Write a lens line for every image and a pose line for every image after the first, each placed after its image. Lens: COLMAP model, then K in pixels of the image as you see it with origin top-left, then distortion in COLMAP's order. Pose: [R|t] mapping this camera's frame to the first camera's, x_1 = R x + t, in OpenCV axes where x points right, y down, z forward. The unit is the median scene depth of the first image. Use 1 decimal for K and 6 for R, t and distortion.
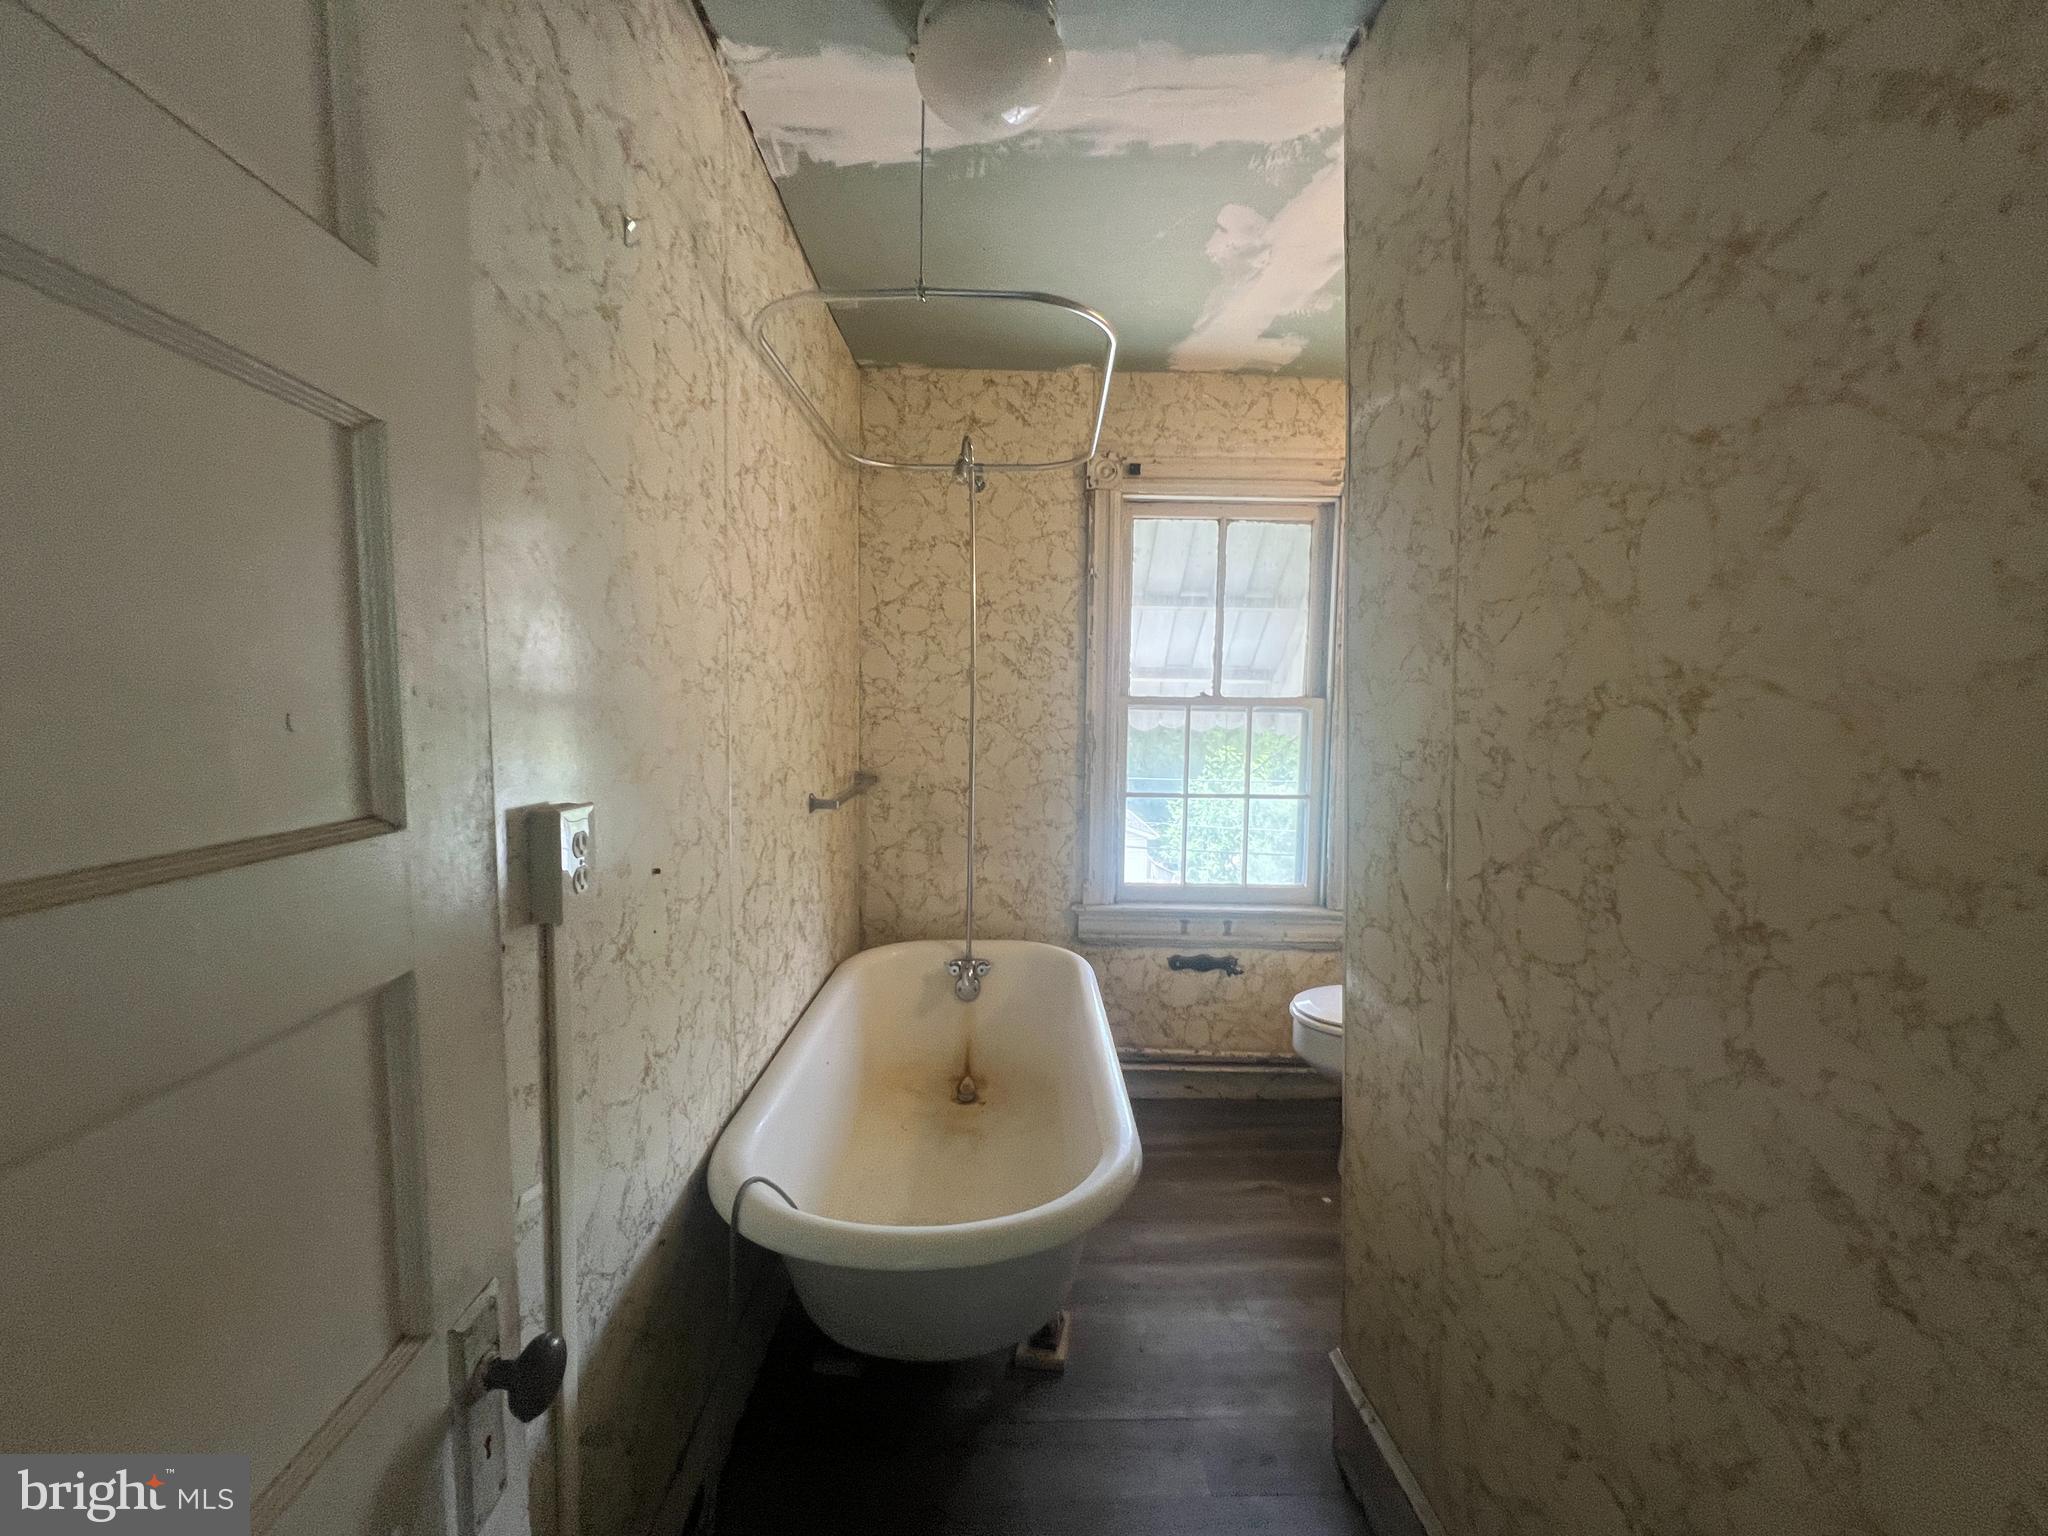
lens RADIAL K [[818.4, 0, 1020.1], [0, 818.4, 773.9], [0, 0, 1]] dist [-0.007228, 0.003020]
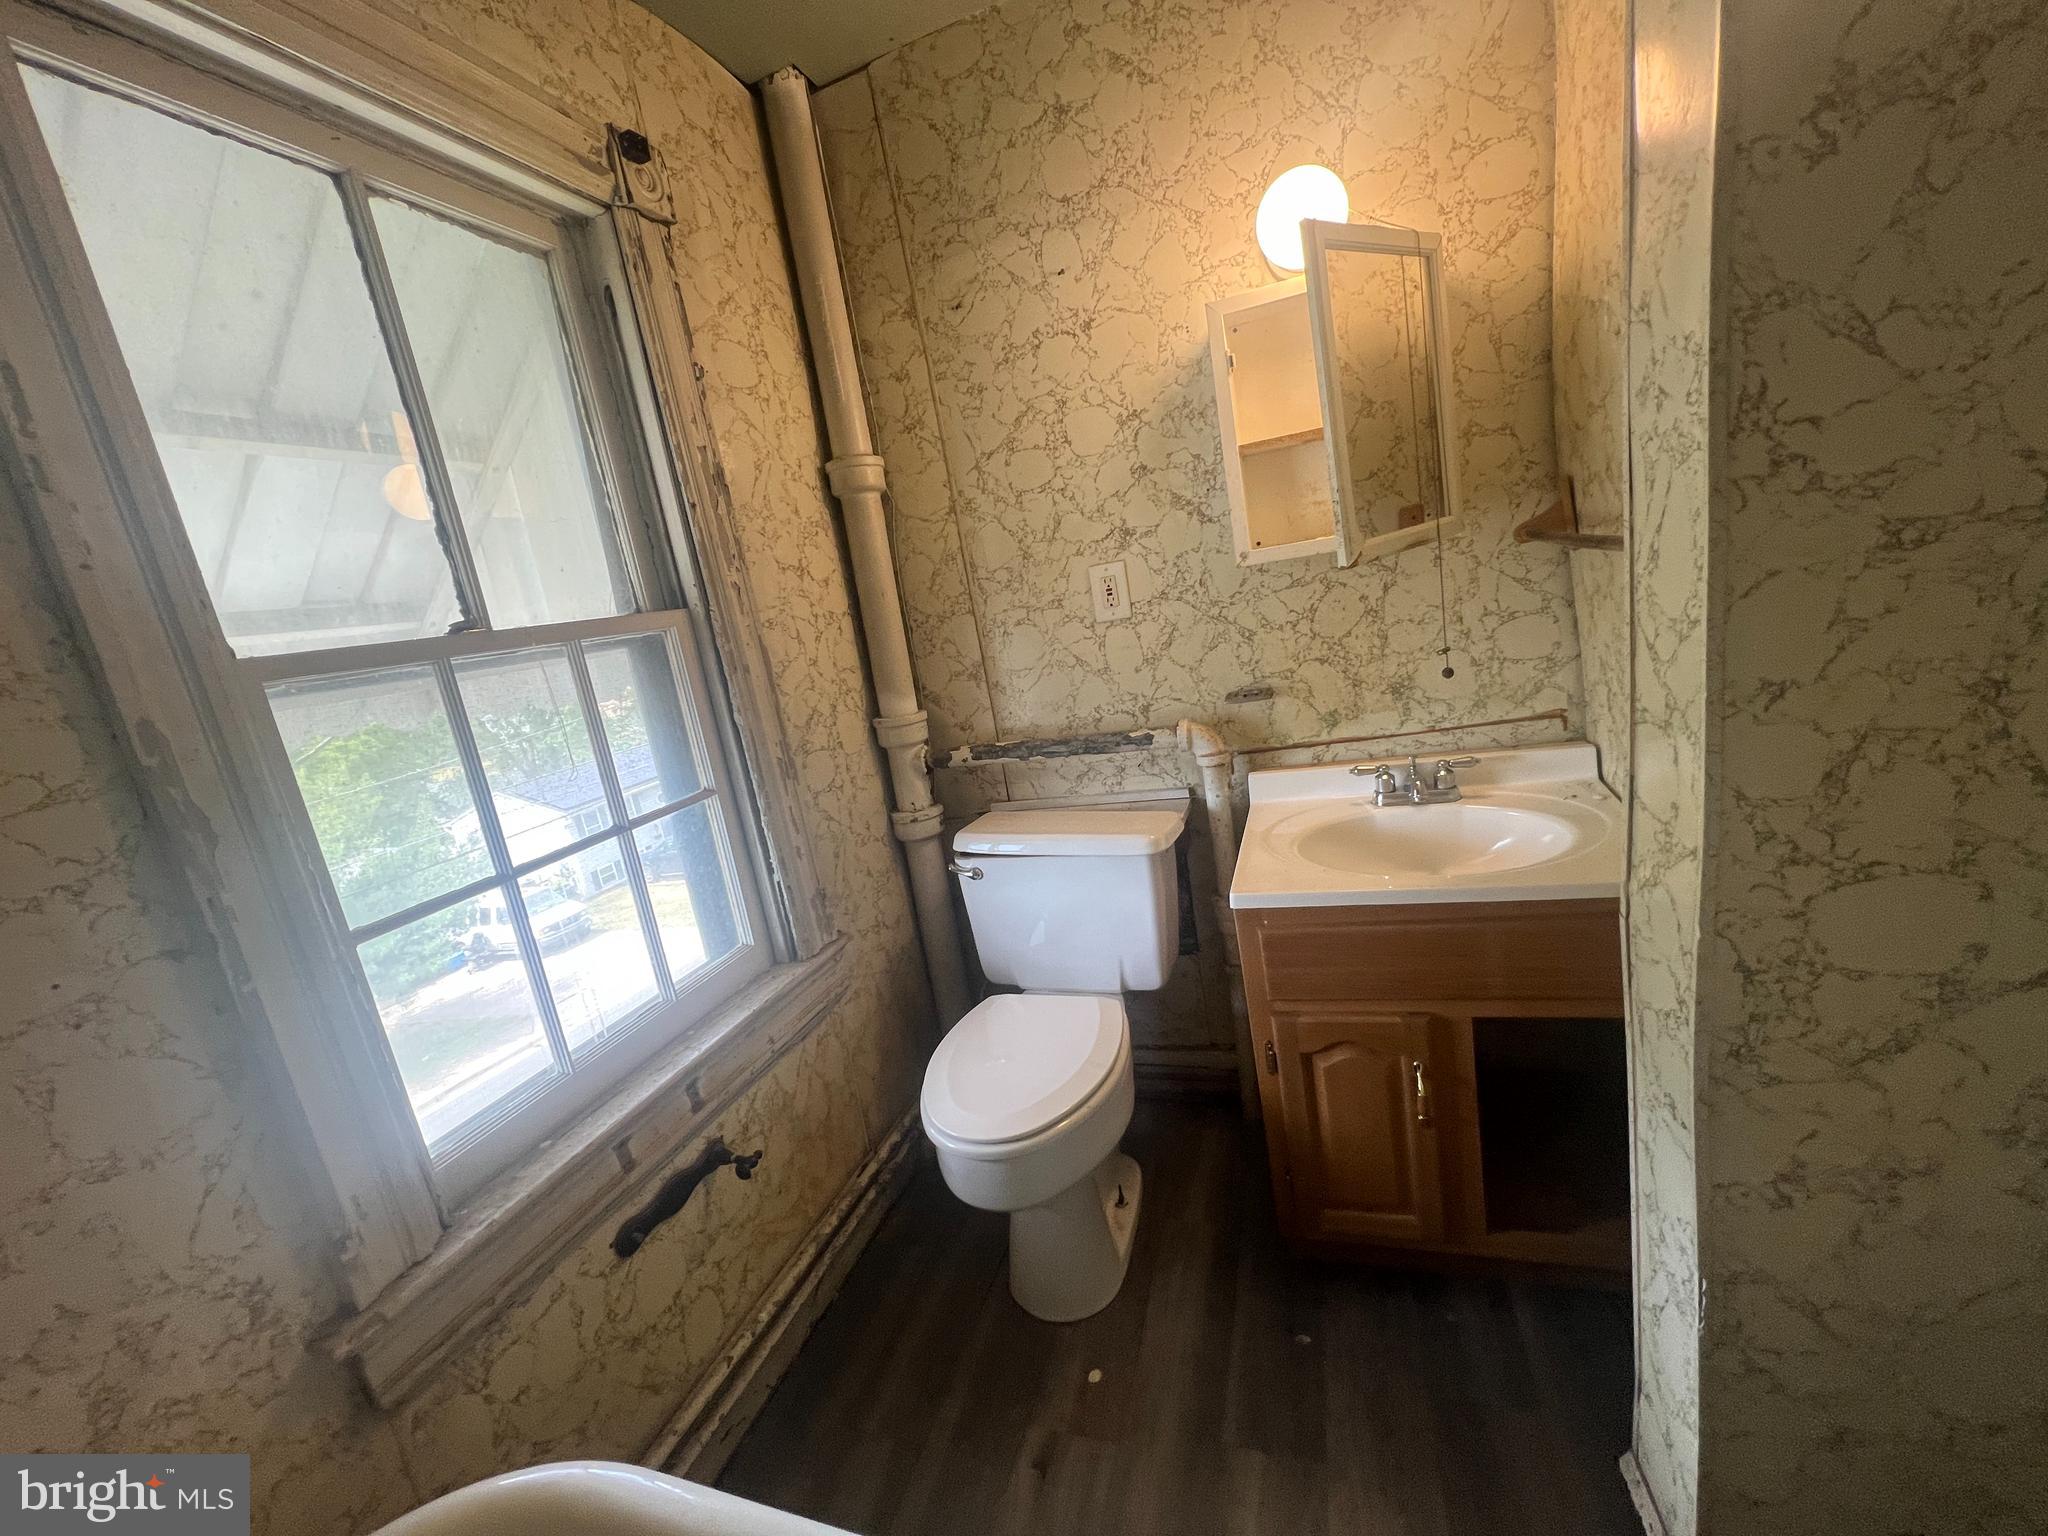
lens RADIAL K [[822.1, 0, 1026.1], [0, 822.1, 764.8], [0, 0, 1]] dist [-0.009202, 0.000307]
pose [[0.335548, -0.265994, 0.903689, -0.066343], [0.239688, 0.951842, 0.191170, -0.043524], [-0.911020, 0.152457, 0.383144, 0.600210]]
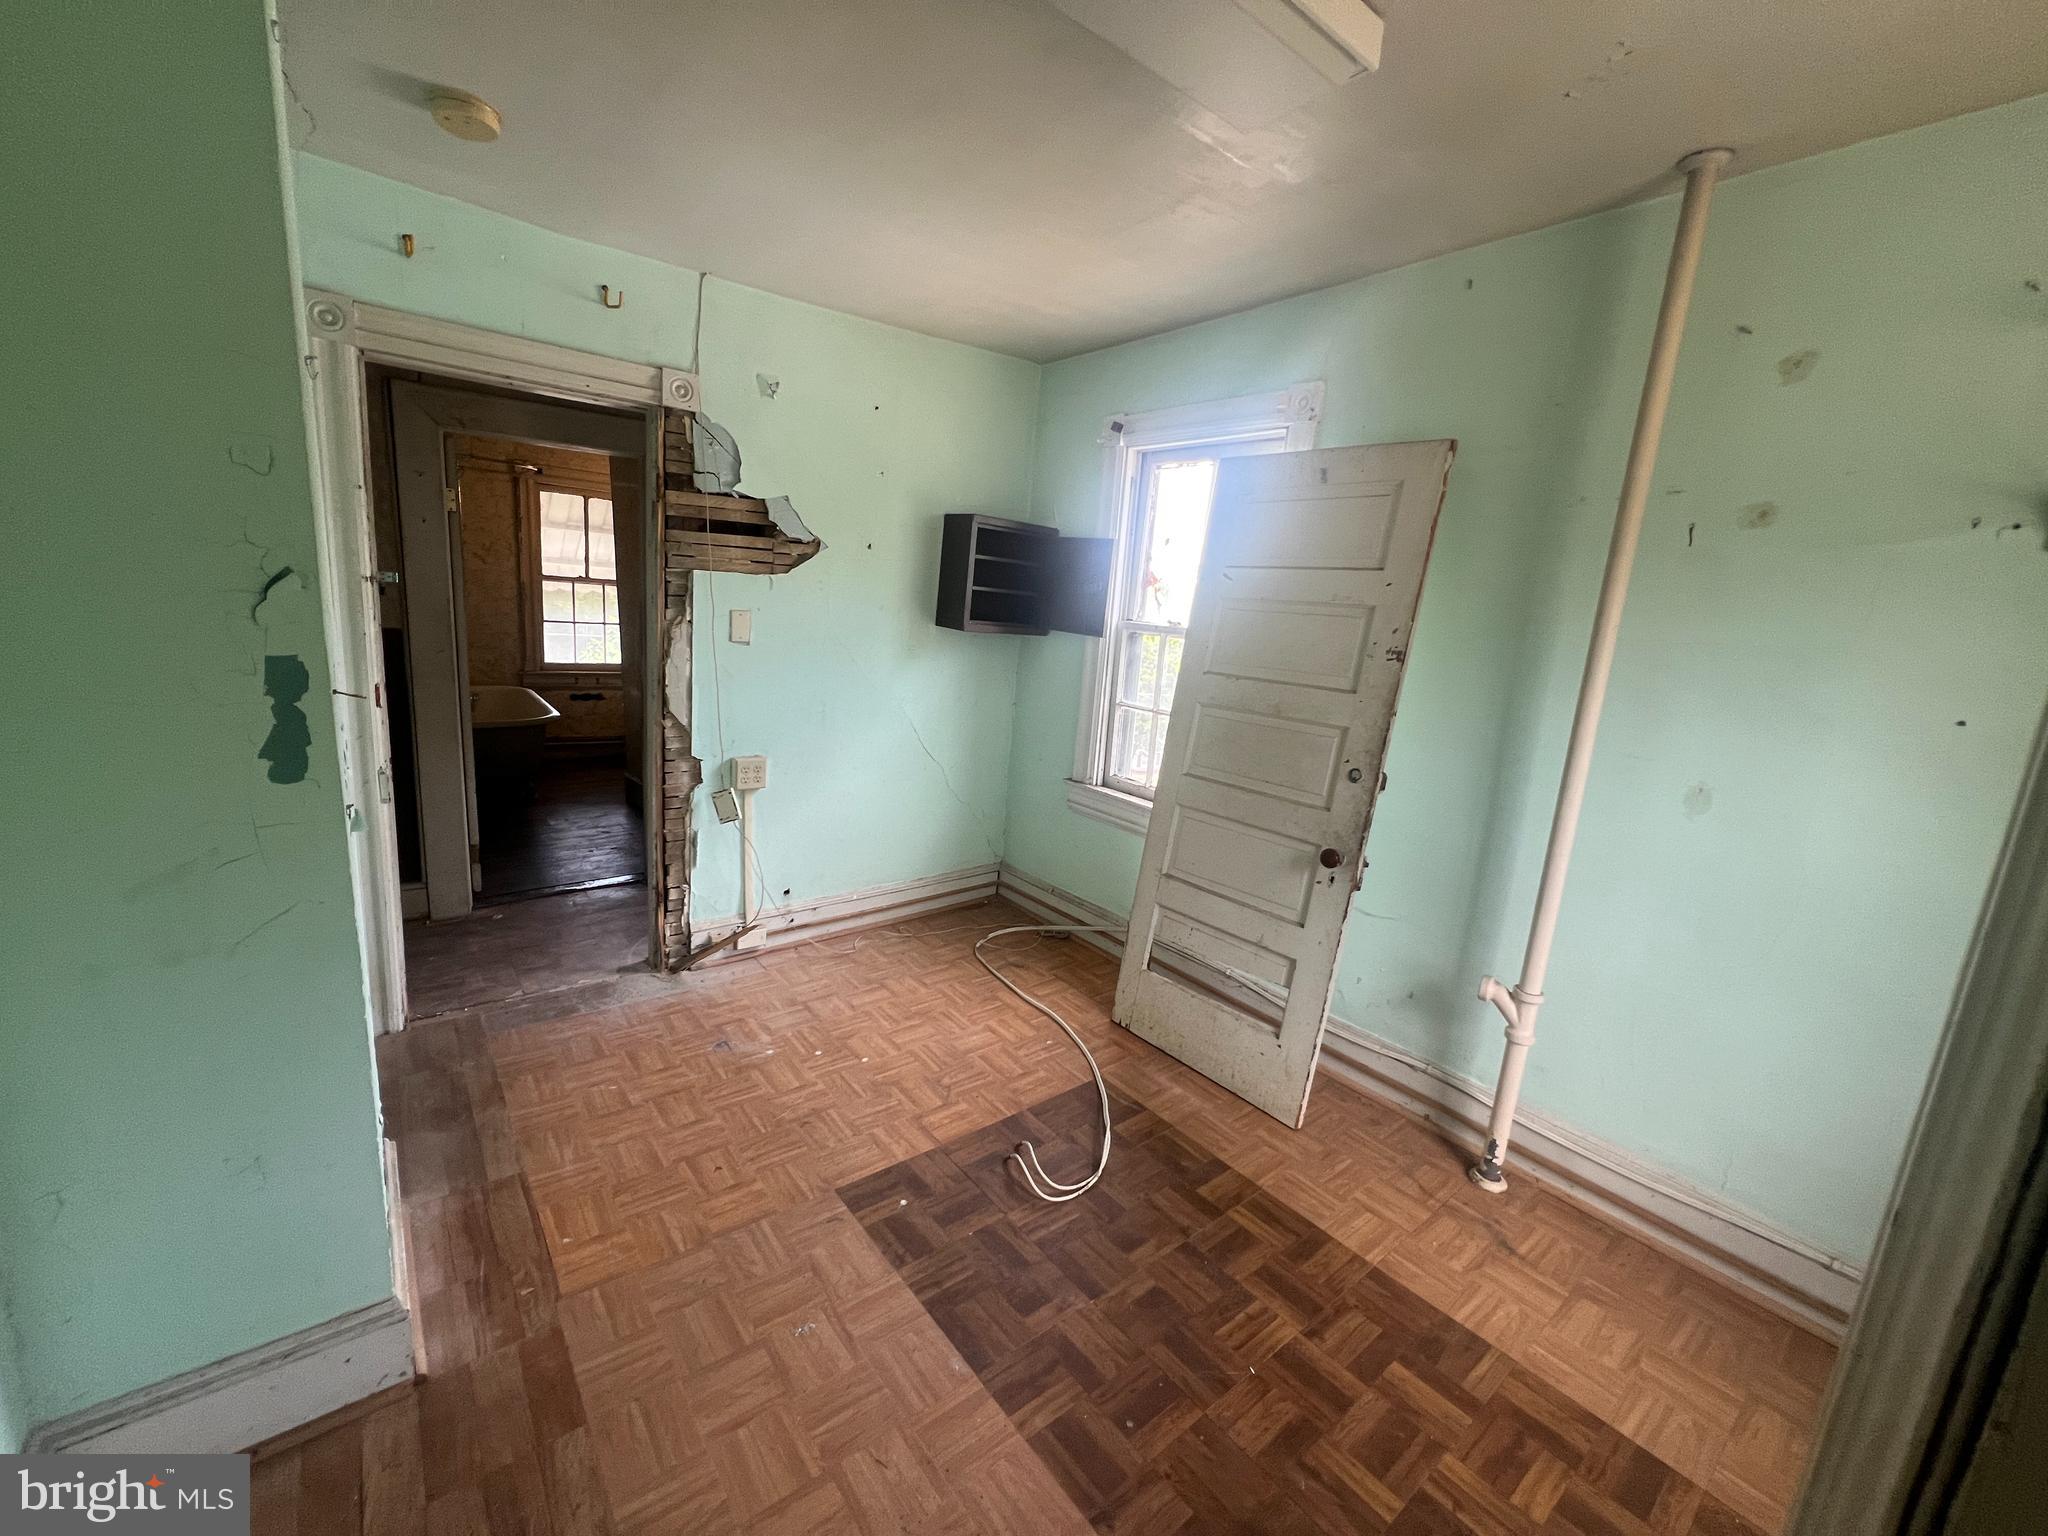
lens RADIAL K [[822.1, 0, 1022.8], [0, 822.1, 757.8], [0, 0, 1]] dist [-0.009202, 0.000307]
pose [[0.779247, -0.075543, 0.622147, -0.263373], [-0.016621, 0.989869, 0.141010, 0.058111], [-0.626497, -0.120222, 0.770097, -1.535607]]
